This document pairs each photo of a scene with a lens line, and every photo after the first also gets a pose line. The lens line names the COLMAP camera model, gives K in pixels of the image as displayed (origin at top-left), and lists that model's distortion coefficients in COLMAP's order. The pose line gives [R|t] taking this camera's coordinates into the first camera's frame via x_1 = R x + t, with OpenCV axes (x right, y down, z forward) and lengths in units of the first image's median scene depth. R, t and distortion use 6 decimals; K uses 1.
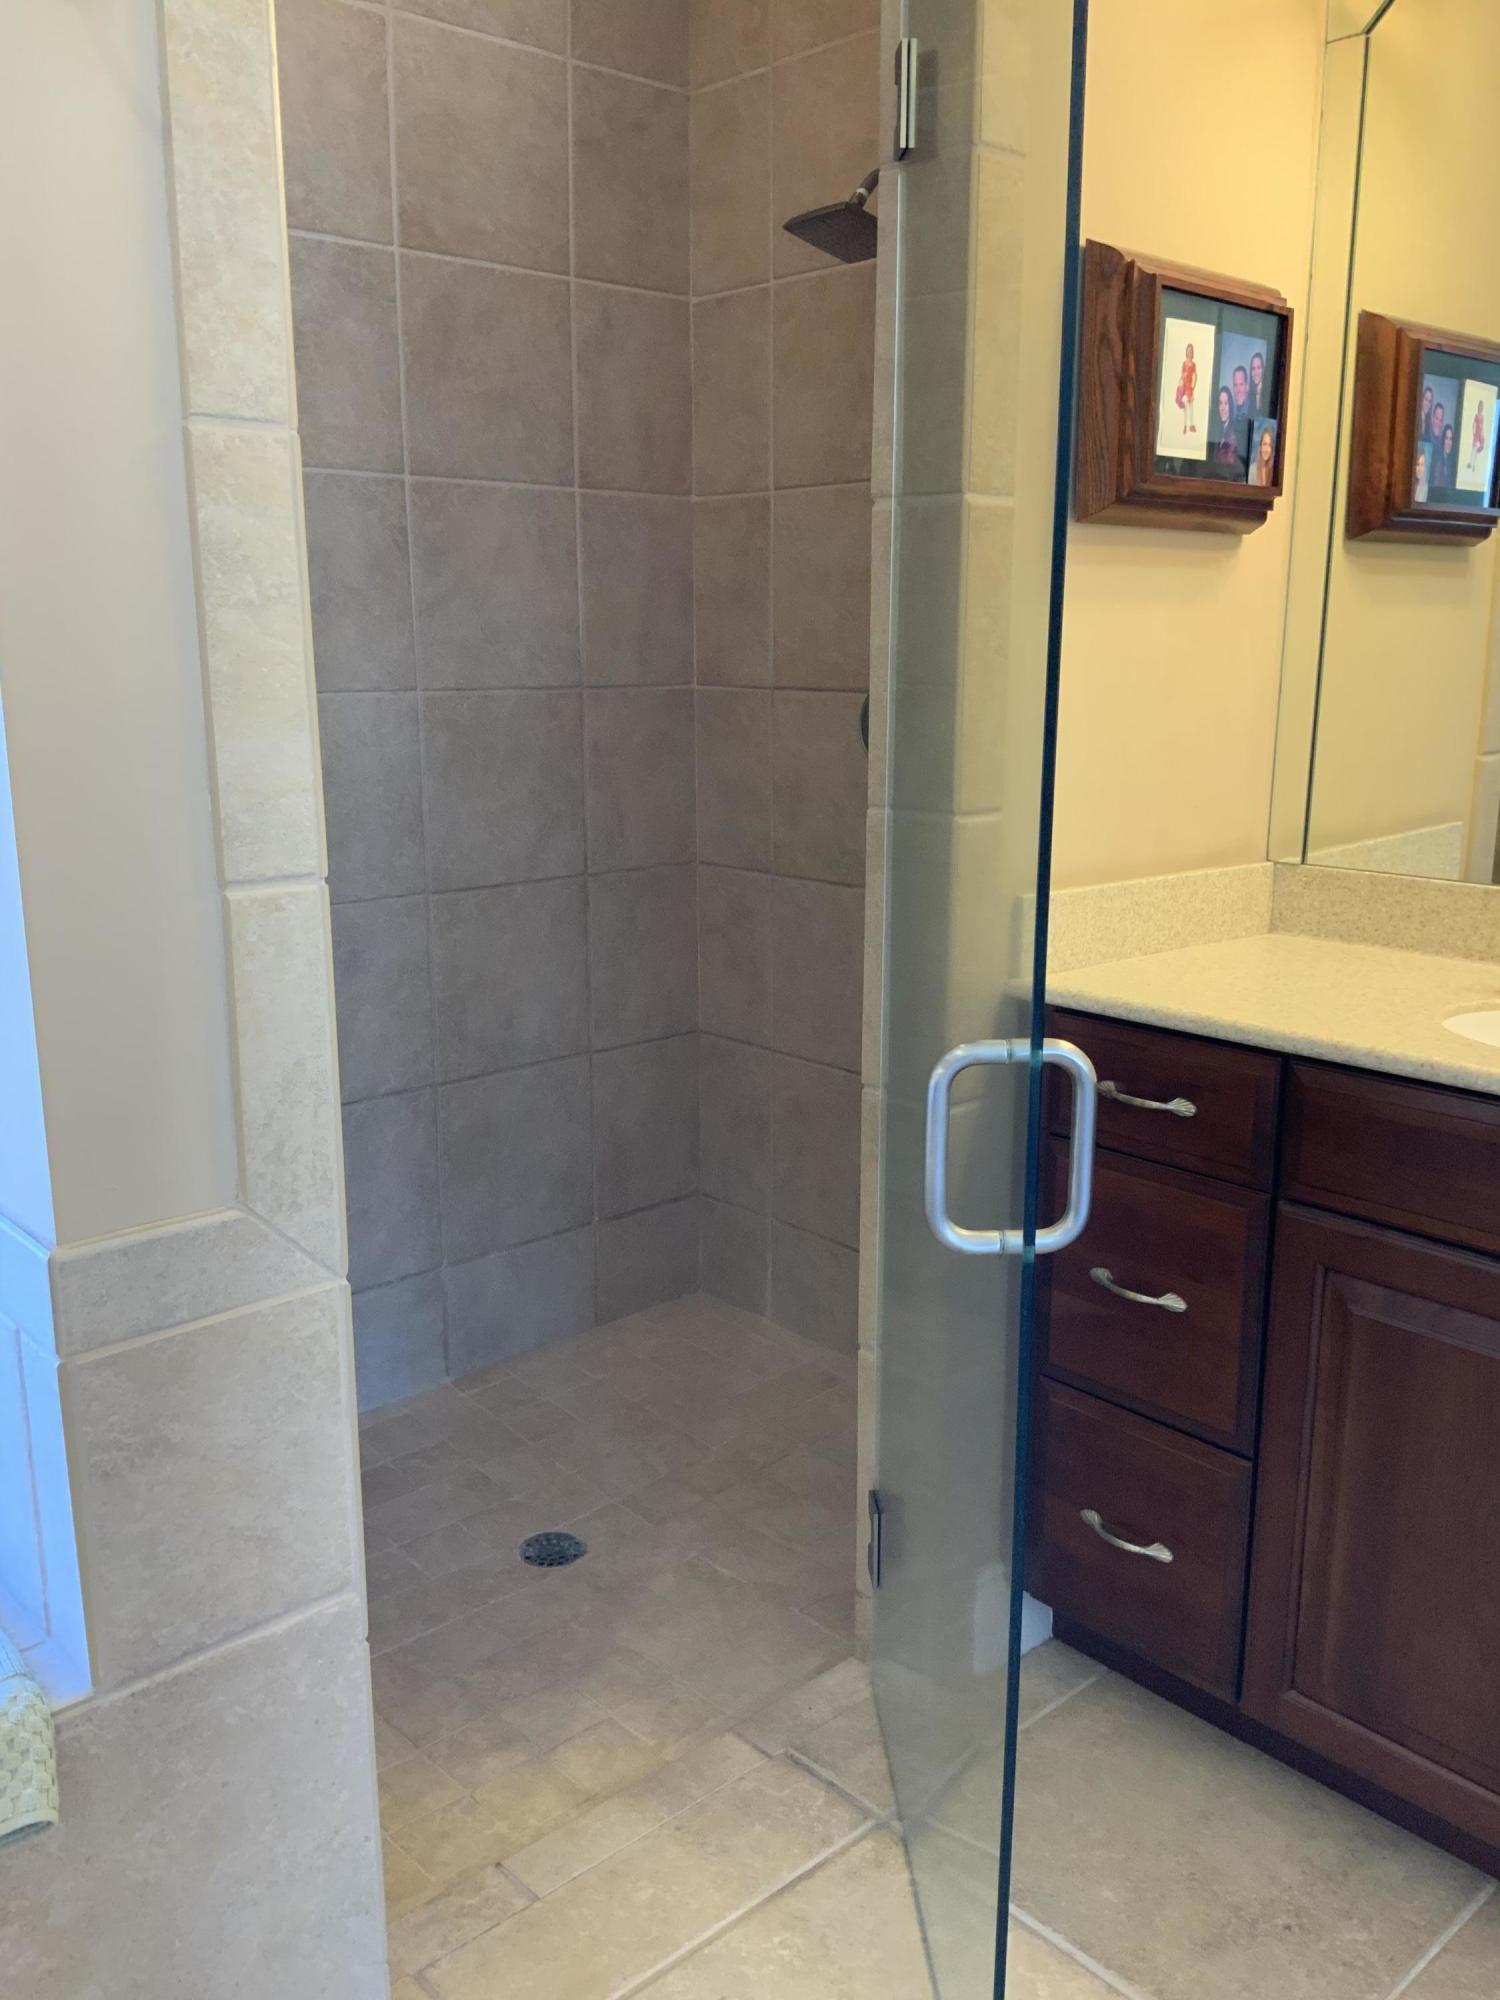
lens RADIAL K [[1662.3, 0, 754.7], [0, 1662.3, 1007.9], [0, 0, 1]] dist [0.034972, -0.053511]
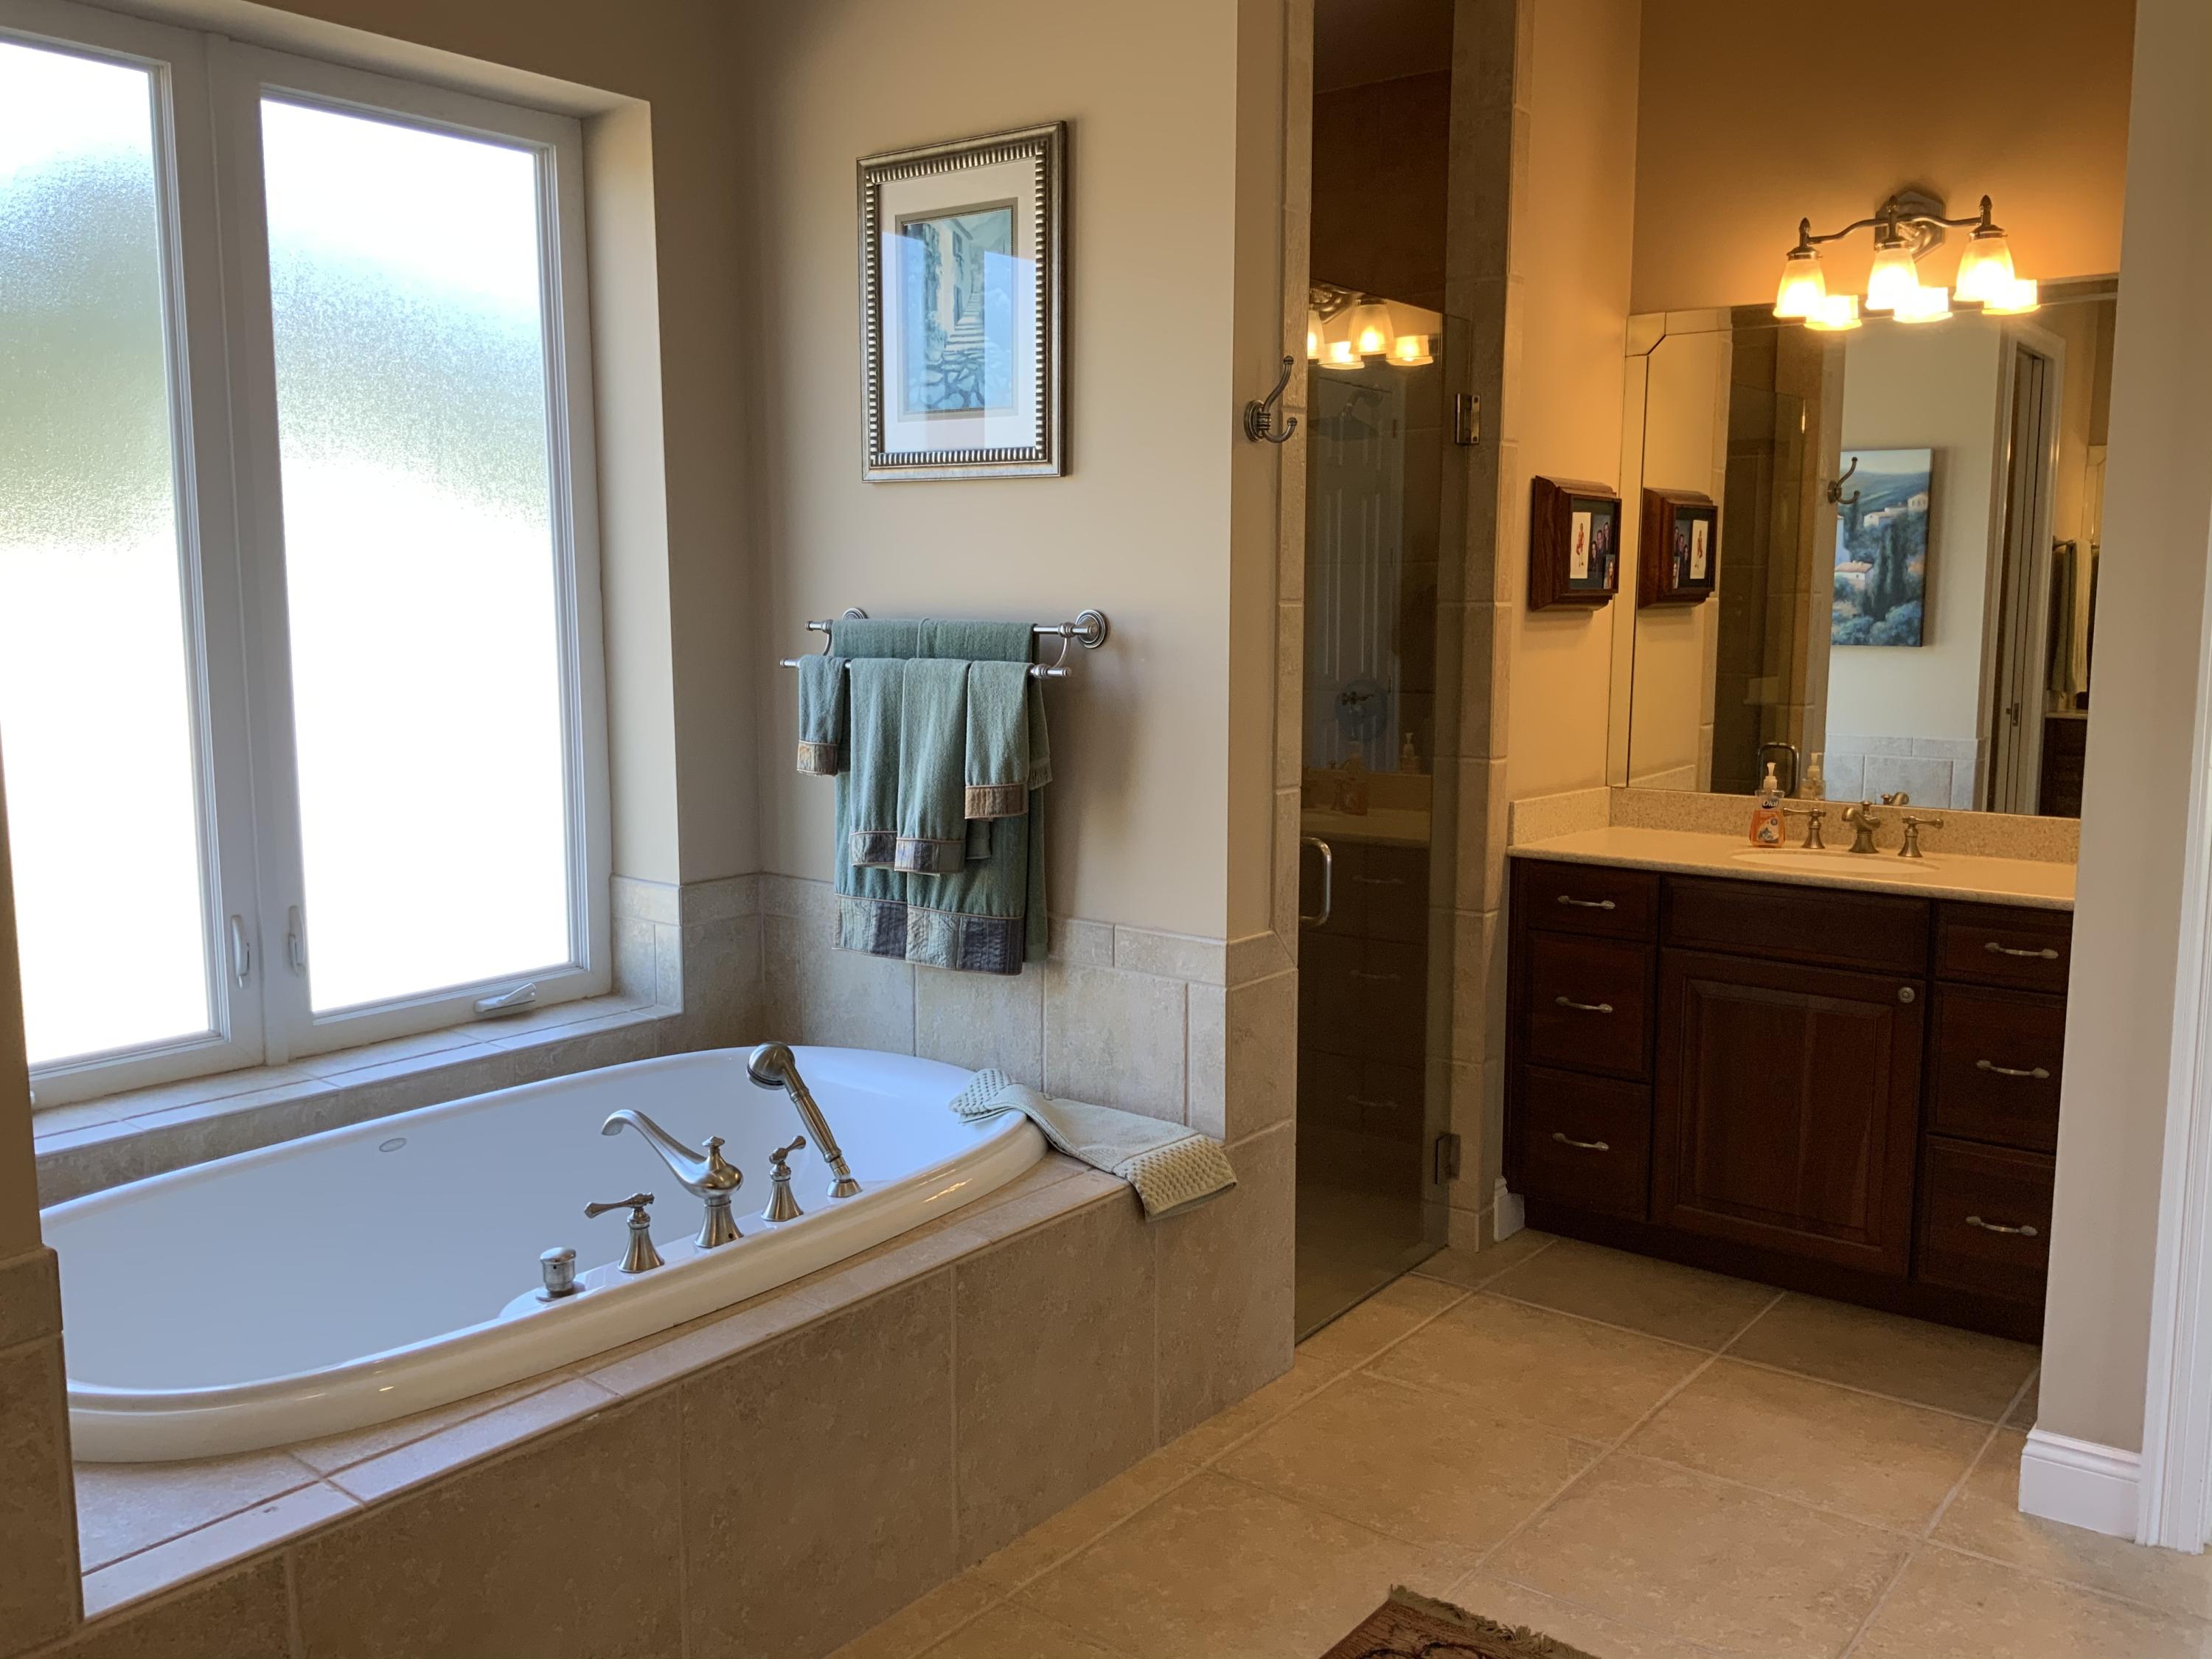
lens RADIAL K [[1838.5, 0, 1098.7], [0, 1838.5, 824.3], [0, 0, 1]] dist [0.034972, -0.053511]
pose [[0.986900, -0.022978, 0.159689, -0.674097], [0.038711, 0.994617, -0.096120, 0.149477], [-0.156620, 0.101043, 0.982477, -1.042959]]
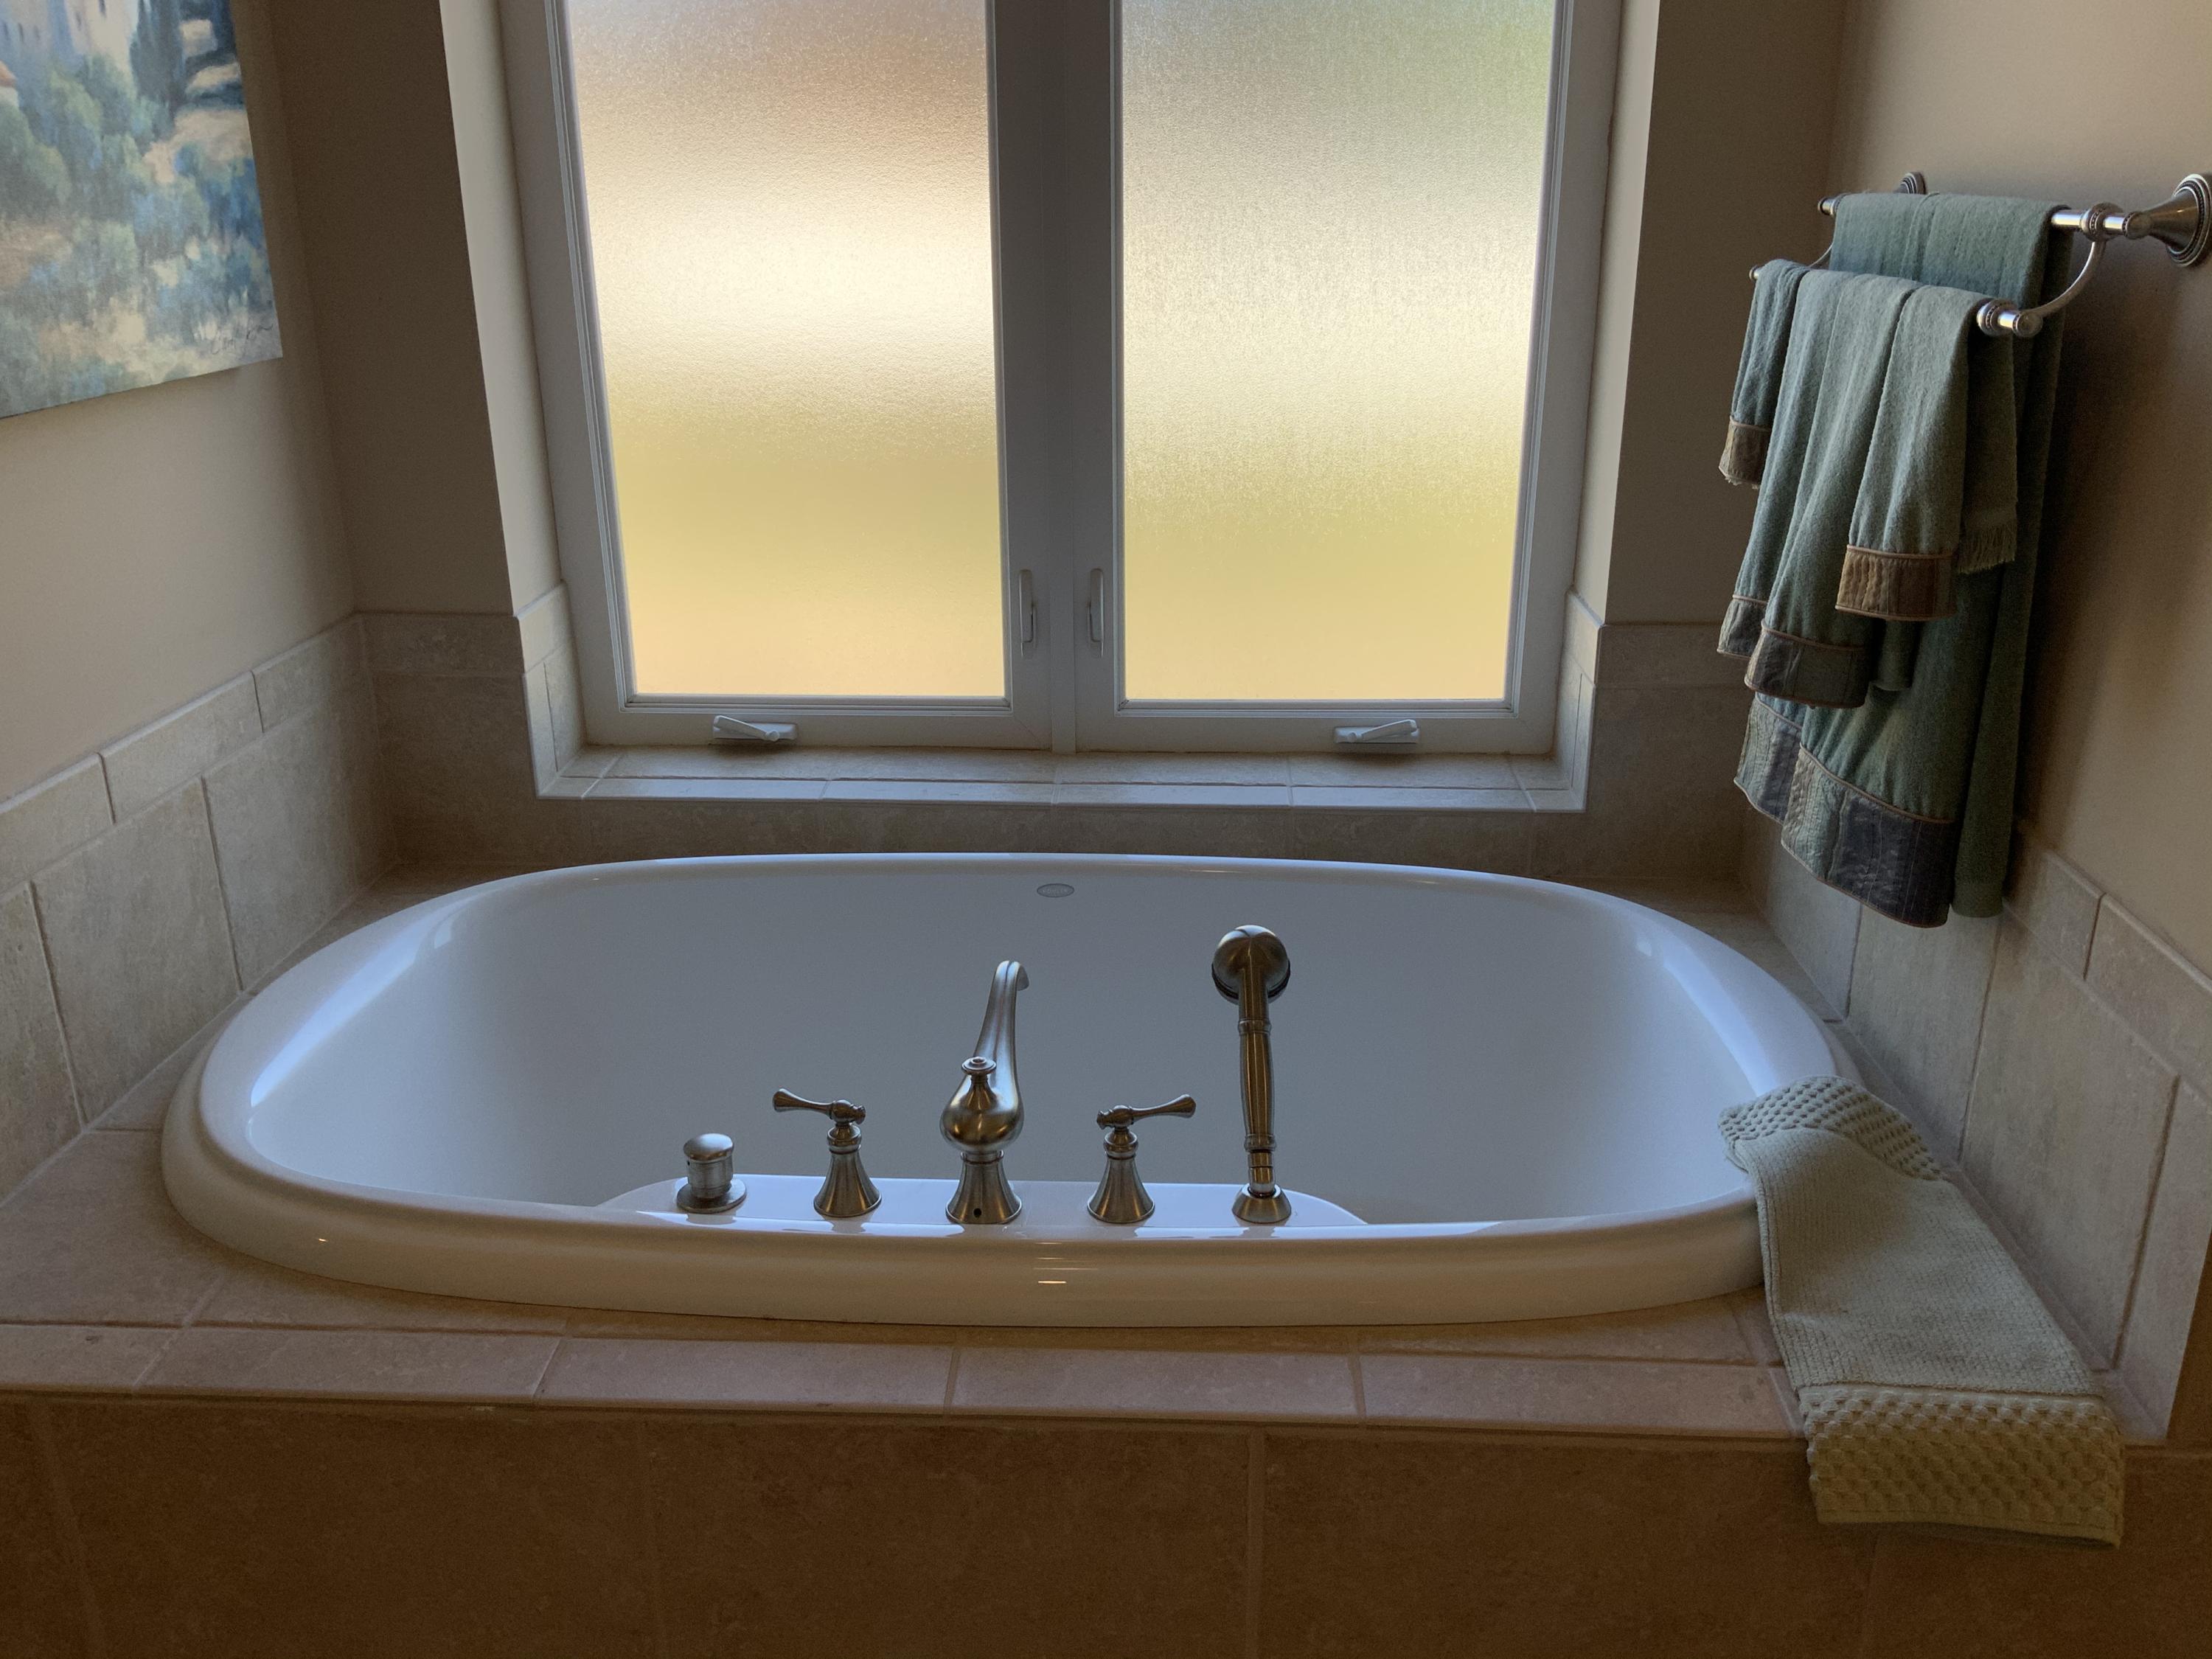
lens RADIAL K [[1838.5, 0, 1102.7], [0, 1838.5, 824.8], [0, 0, 1]] dist [0.034972, -0.053511]
pose [[0.700736, 0.231463, -0.674829, -0.127001], [-0.152829, 0.972649, 0.174919, -0.034494], [0.696859, -0.019439, 0.716945, -0.165864]]
